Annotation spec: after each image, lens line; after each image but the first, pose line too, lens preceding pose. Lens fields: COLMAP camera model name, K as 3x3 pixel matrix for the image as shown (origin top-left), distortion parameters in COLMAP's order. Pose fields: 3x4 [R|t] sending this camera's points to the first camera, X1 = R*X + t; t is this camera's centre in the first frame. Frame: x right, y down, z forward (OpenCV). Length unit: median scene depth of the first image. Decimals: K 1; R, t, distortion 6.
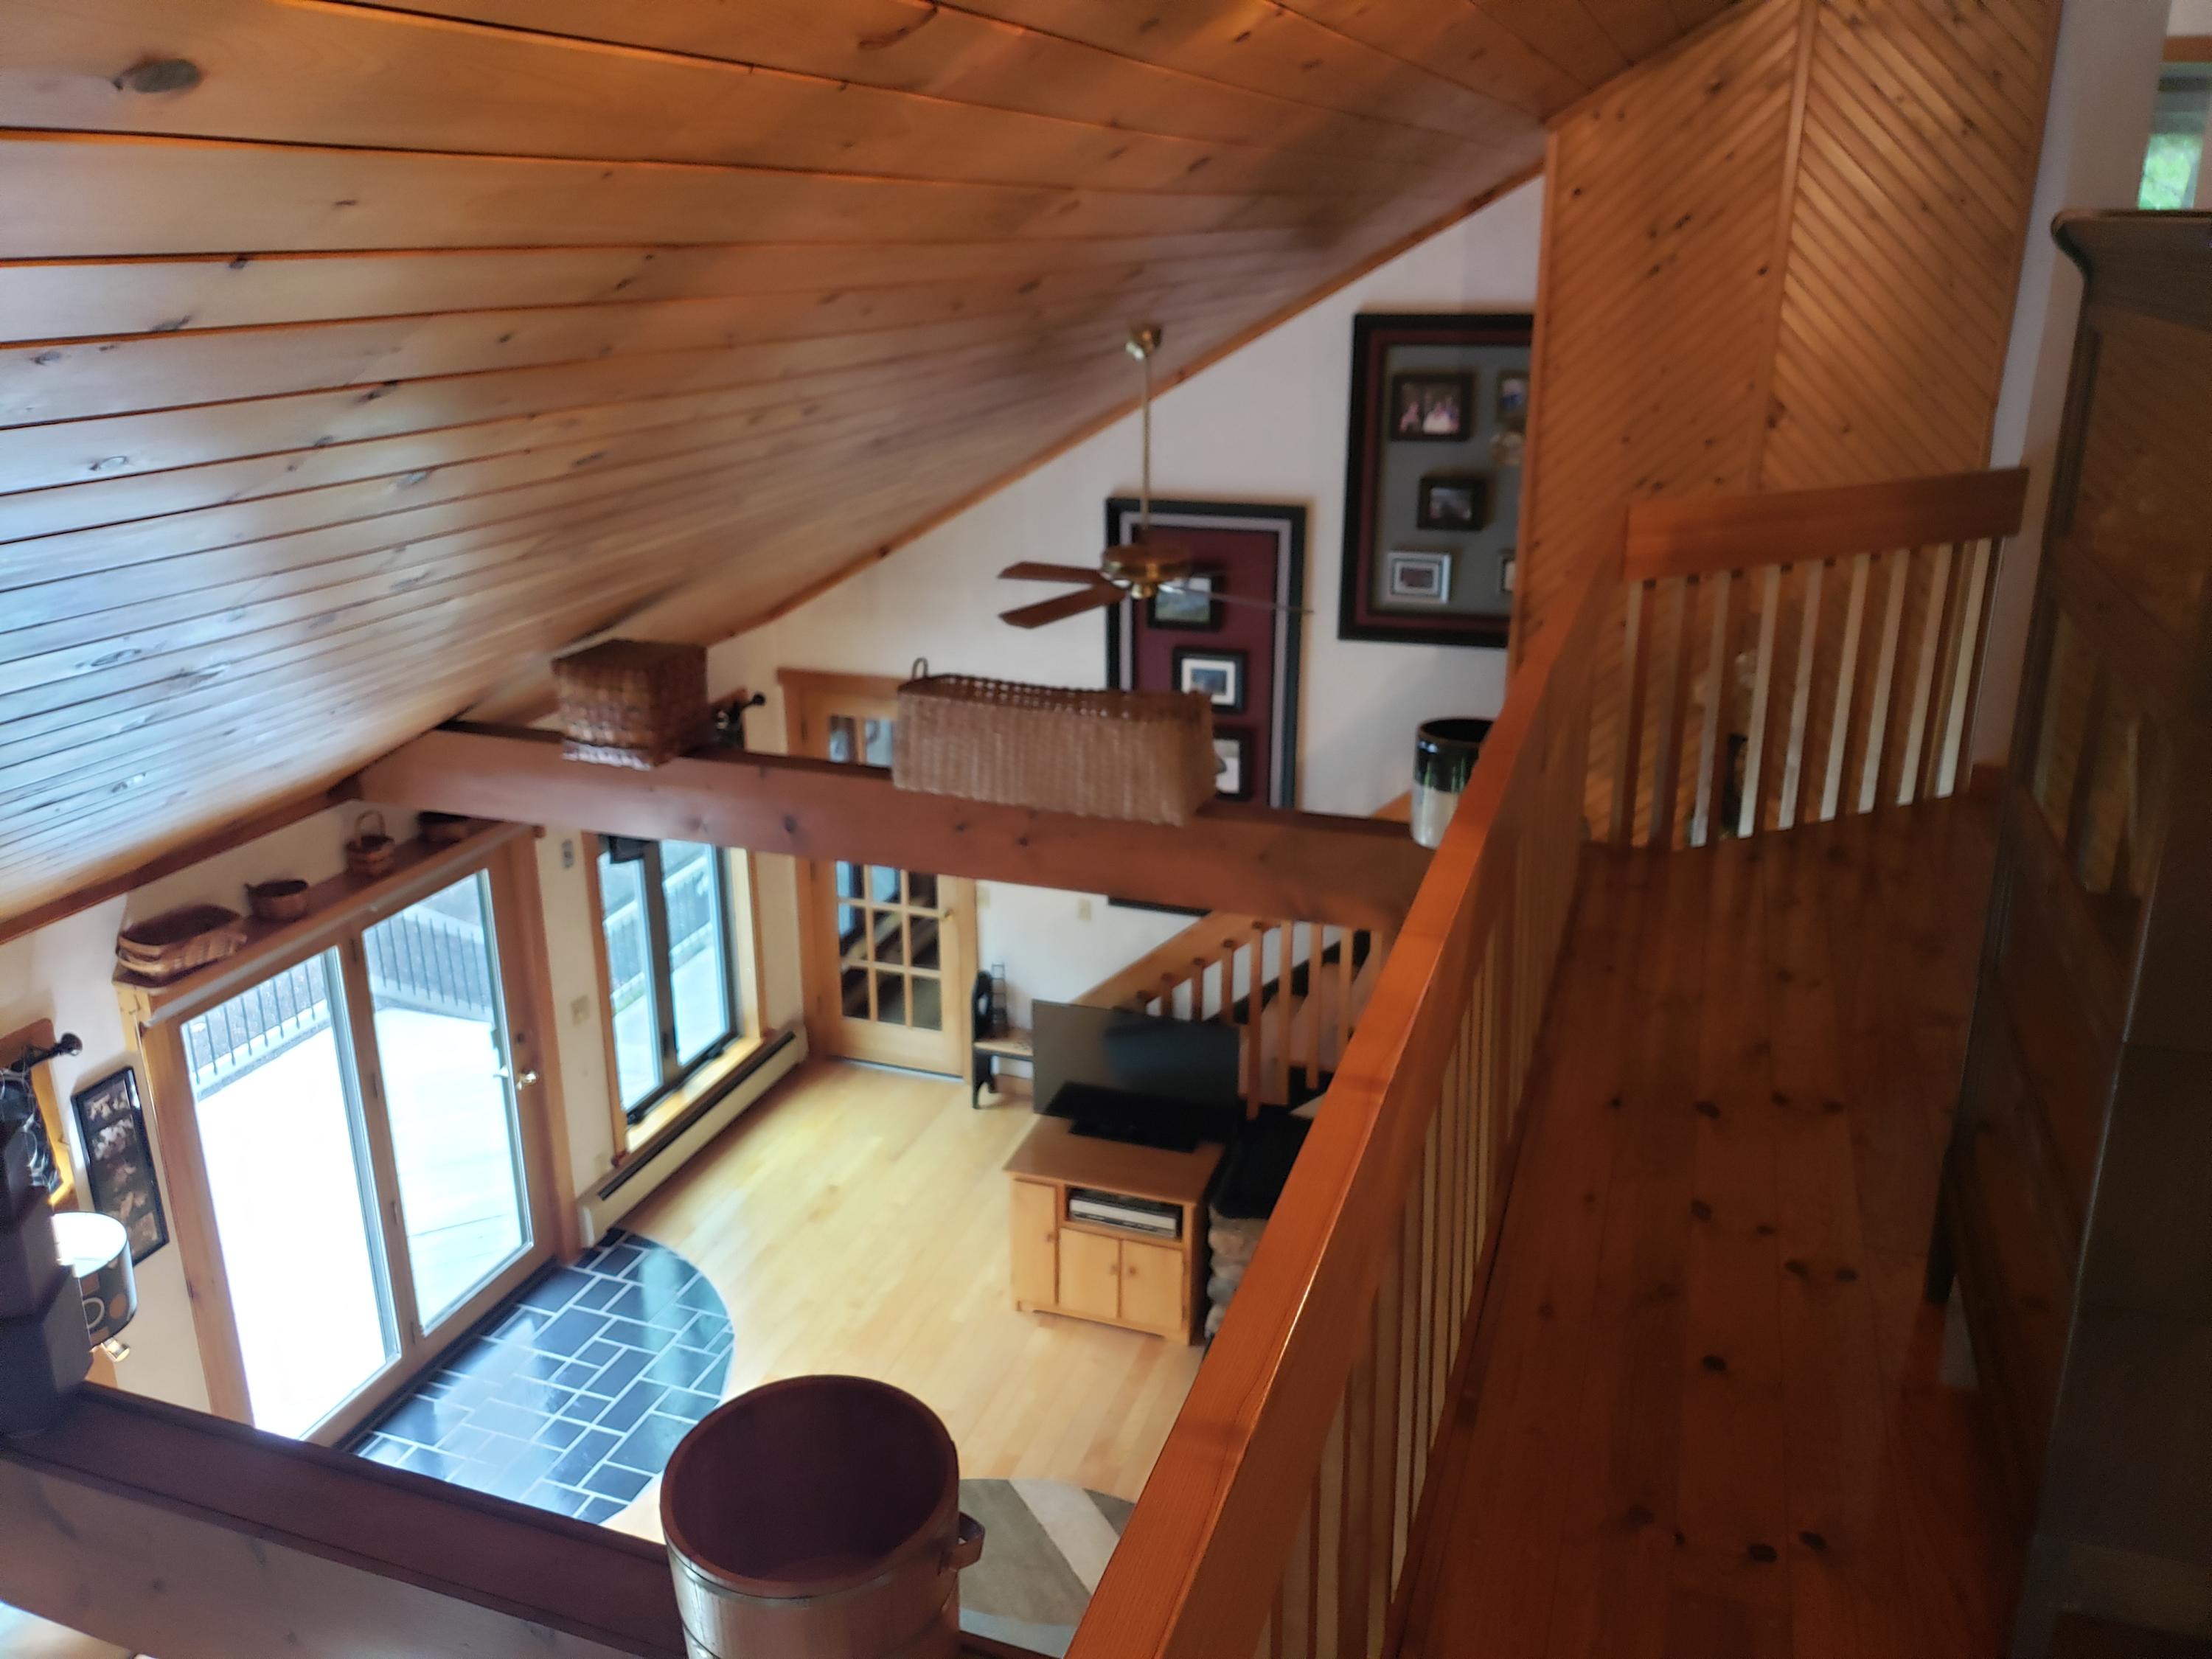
lens RADIAL K [[1689.9, 0, 1086.1], [0, 1689.9, 825.1], [0, 0, 1]] dist [0.041619, -0.053392]
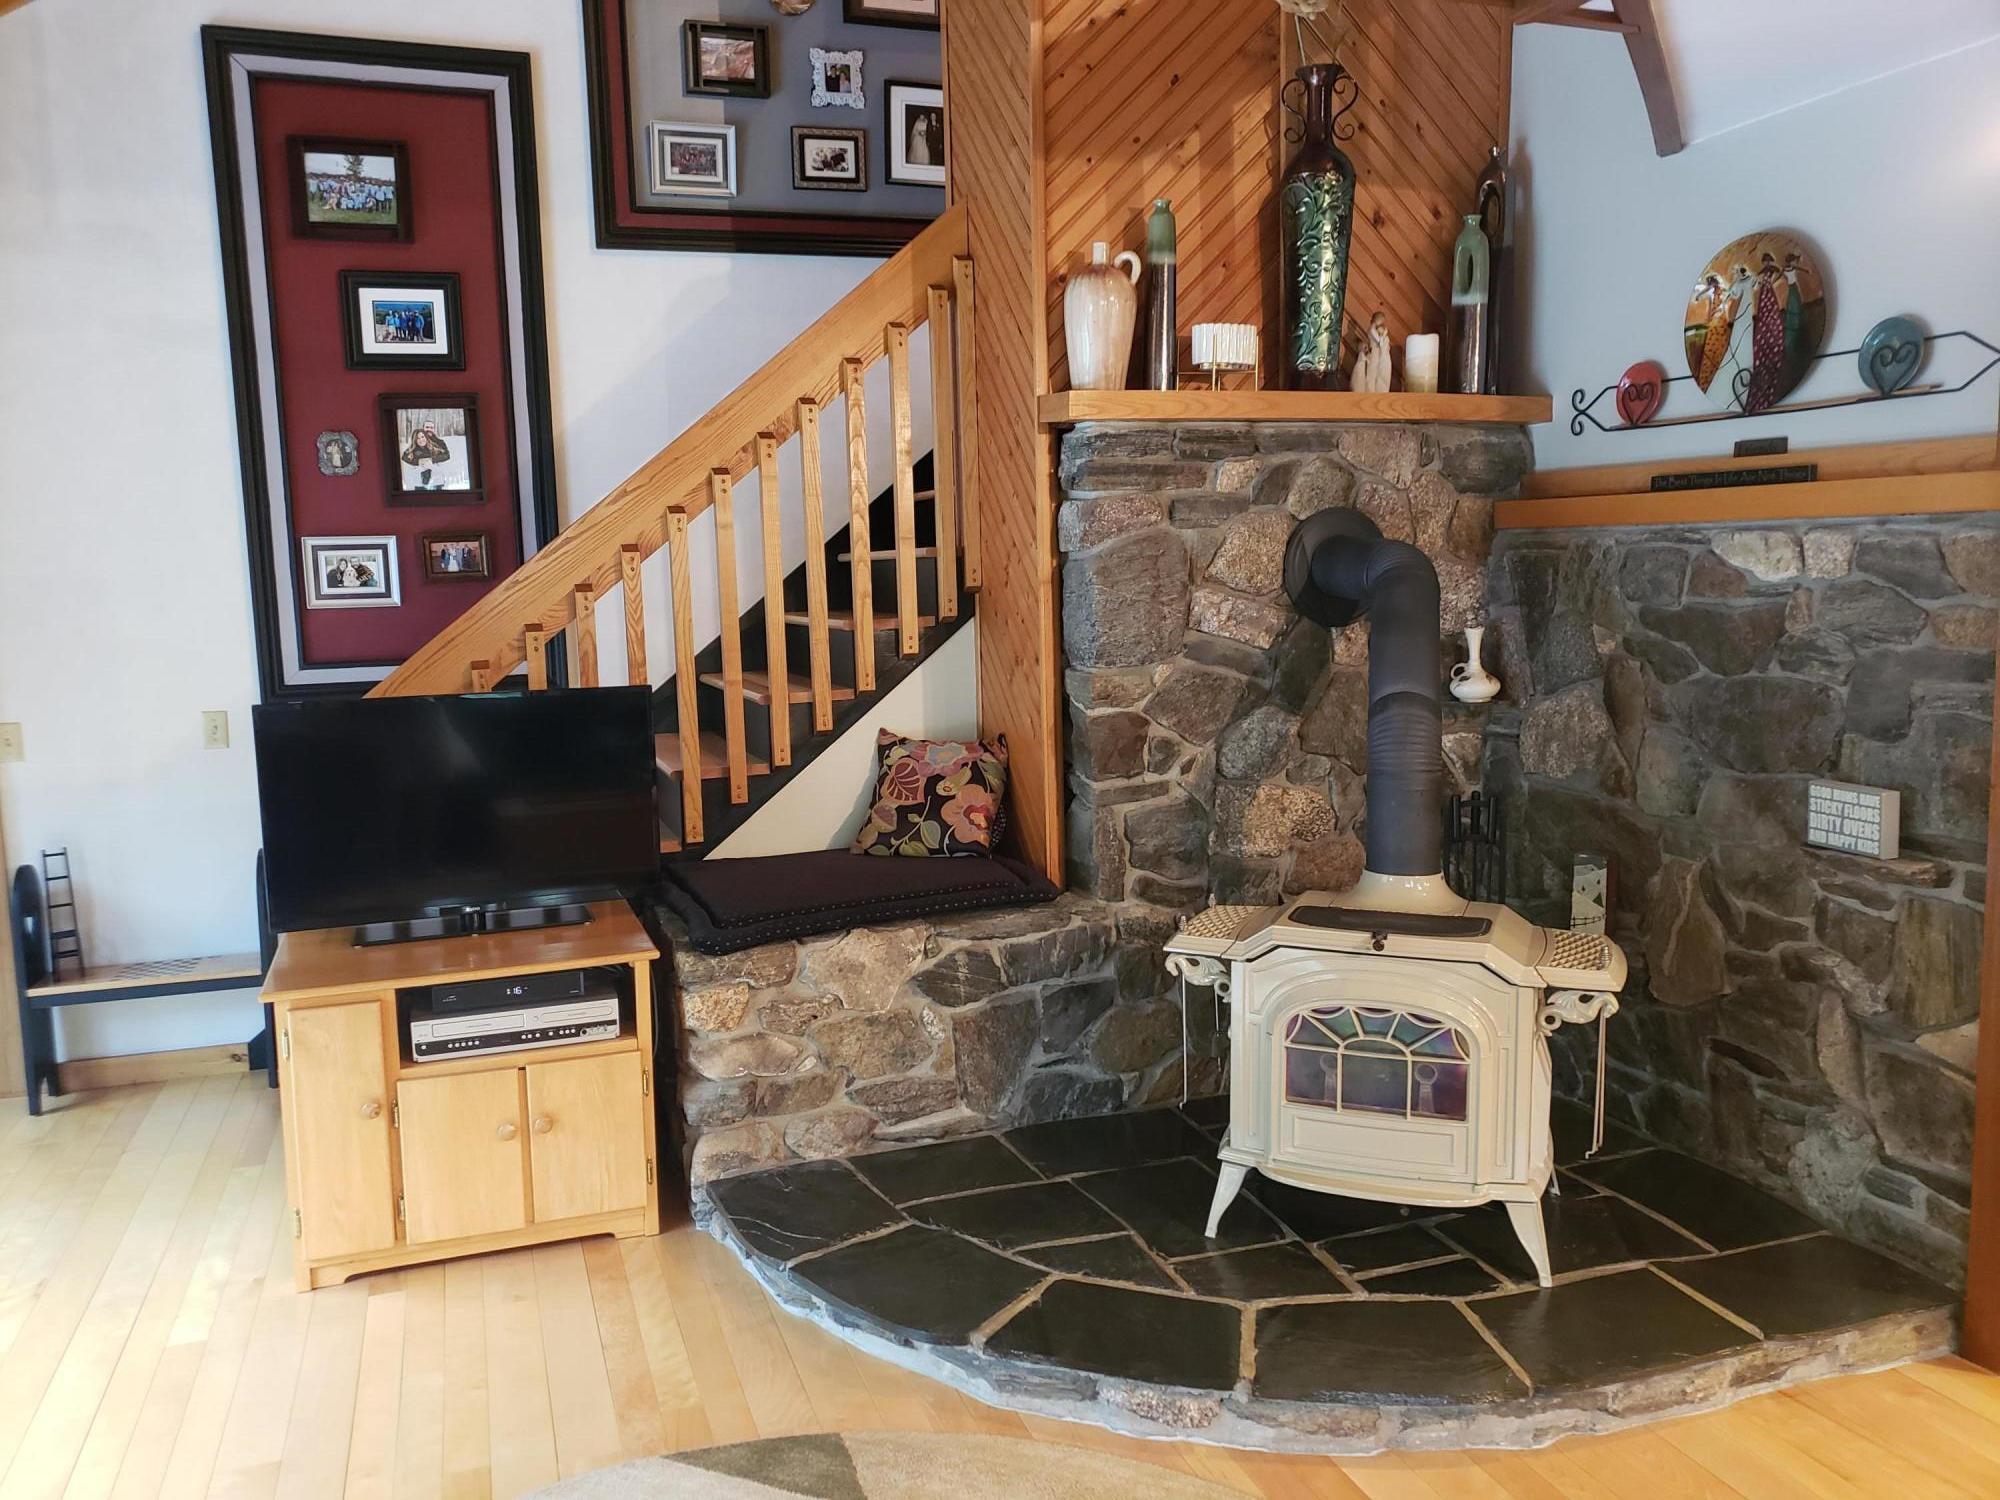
lens RADIAL K [[1527.9, 0, 996.1], [0, 1527.9, 737.2], [0, 0, 1]] dist [0.041619, -0.053392]
pose [[0.780097, -0.090729, 0.619045, -0.148552], [0.223465, 0.964572, -0.140232, 0.230374], [-0.584391, 0.247729, 0.772734, 0.465291]]
